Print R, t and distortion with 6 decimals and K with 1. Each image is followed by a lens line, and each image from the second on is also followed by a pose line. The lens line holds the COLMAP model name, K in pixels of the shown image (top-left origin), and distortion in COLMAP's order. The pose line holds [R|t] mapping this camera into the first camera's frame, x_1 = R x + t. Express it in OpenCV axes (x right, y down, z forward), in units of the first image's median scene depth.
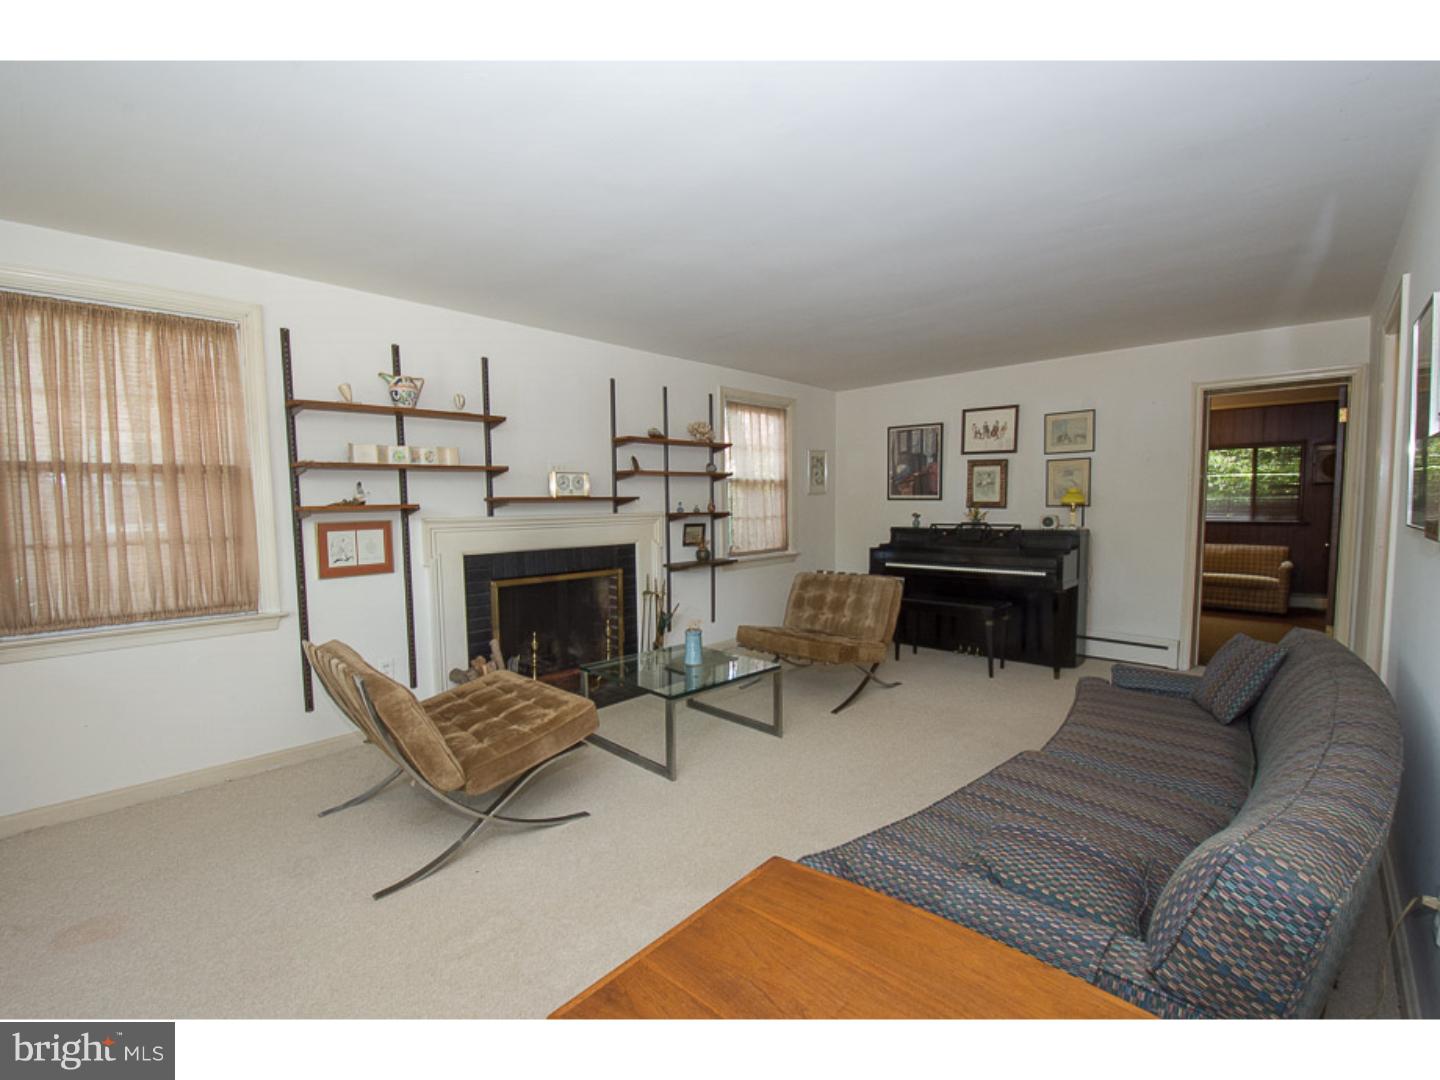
lens RADIAL K [[630.6, 0, 718.7], [0, 630.6, 542.3], [0, 0, 1]] dist [-0.004440, -0.000343]
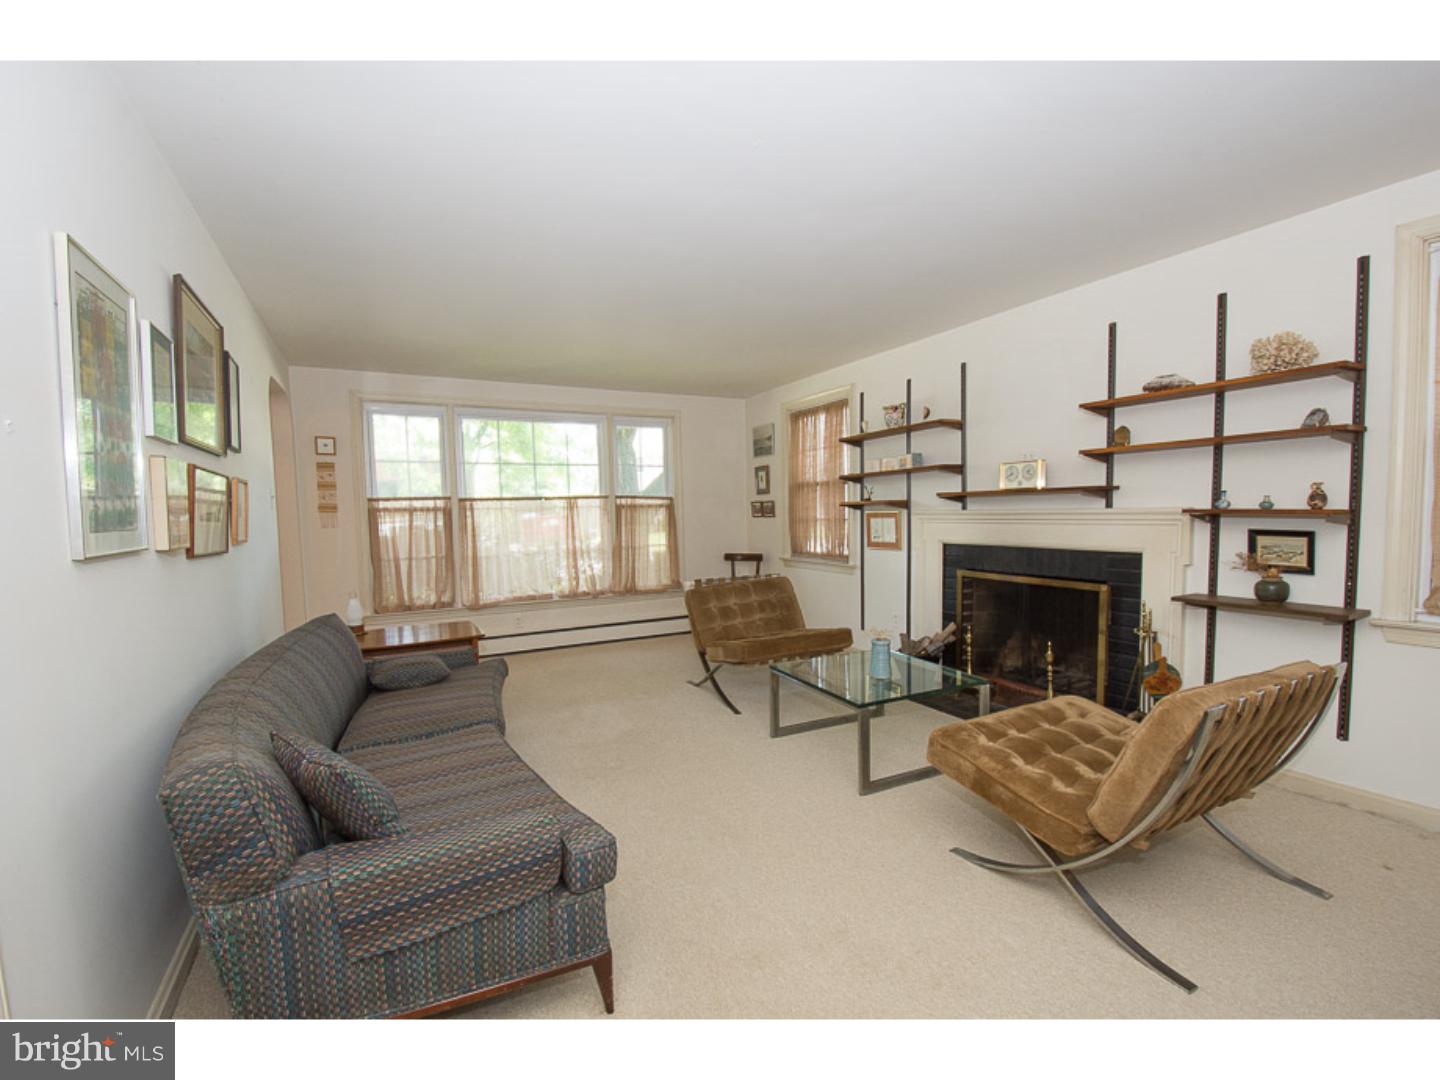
lens RADIAL K [[630.6, 0, 717.3], [0, 630.6, 539.5], [0, 0, 1]] dist [-0.004440, -0.000343]
pose [[-0.332242, 0.058239, -0.941394, 0.747136], [-0.041884, 0.996196, 0.076411, -0.051934], [0.942264, 0.064817, -0.328539, 0.907596]]
